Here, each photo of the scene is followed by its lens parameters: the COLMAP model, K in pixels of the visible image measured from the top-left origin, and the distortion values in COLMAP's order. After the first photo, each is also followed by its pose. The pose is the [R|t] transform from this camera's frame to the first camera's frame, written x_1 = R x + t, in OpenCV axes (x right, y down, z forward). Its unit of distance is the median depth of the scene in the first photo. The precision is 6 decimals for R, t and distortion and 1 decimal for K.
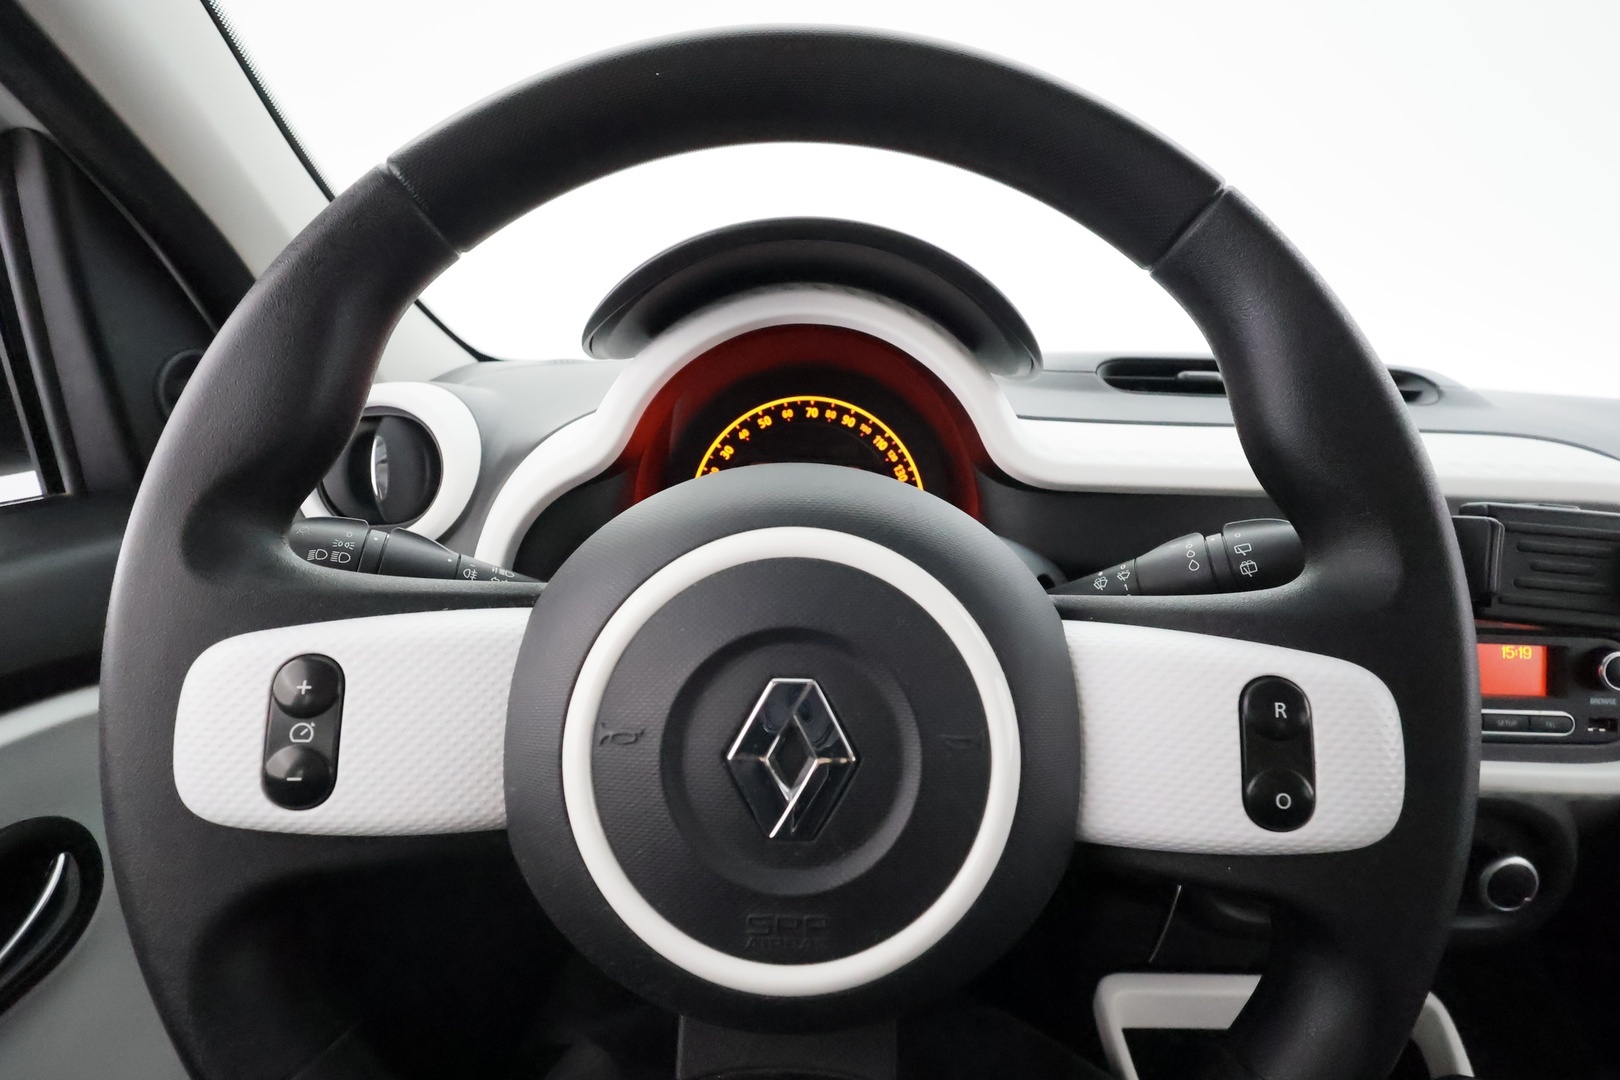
lens RADIAL K [[750.3, 0, 805.4], [0, 750.3, 546.0], [0, 0, 1]] dist [-0.004313, 0.000813]
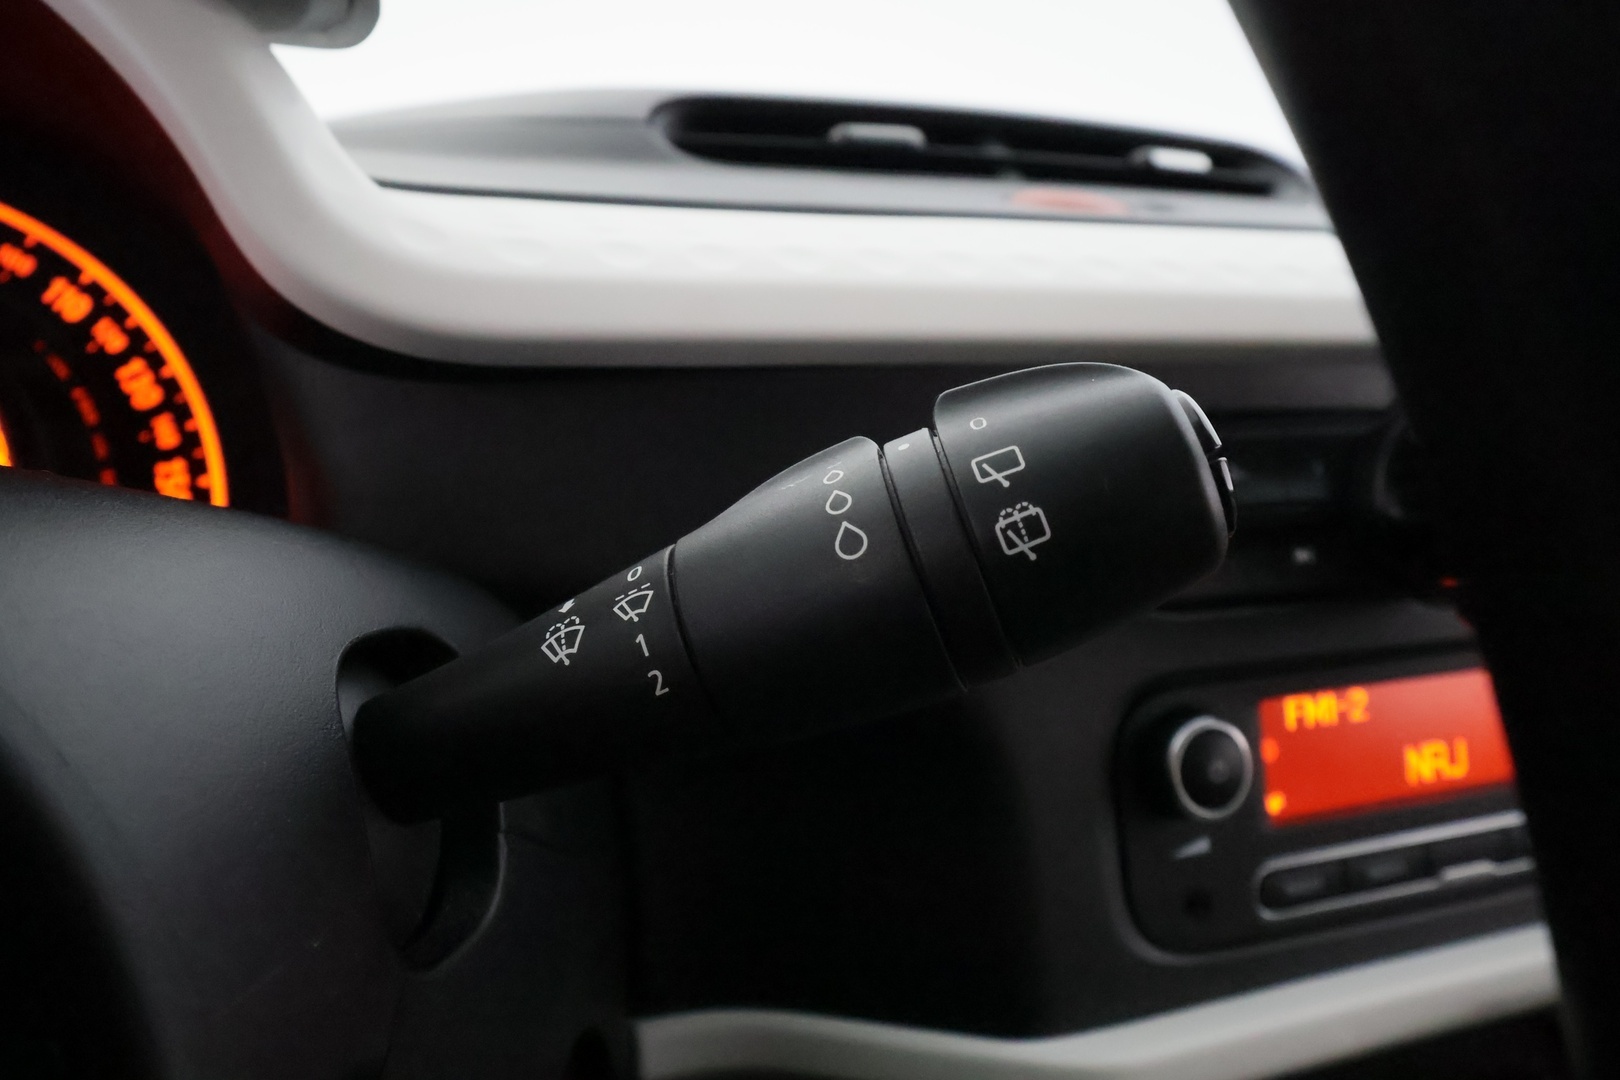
lens RADIAL K [[1283.7, 0, 817.1], [0, 1283.7, 543.2], [0, 0, 1]] dist [0.003466, -0.011057]
pose [[0.921104, -0.090014, 0.378767, 0.253069], [0.101598, 0.994768, -0.010665, 0.023523], [-0.375826, 0.048305, 0.925431, 0.437487]]
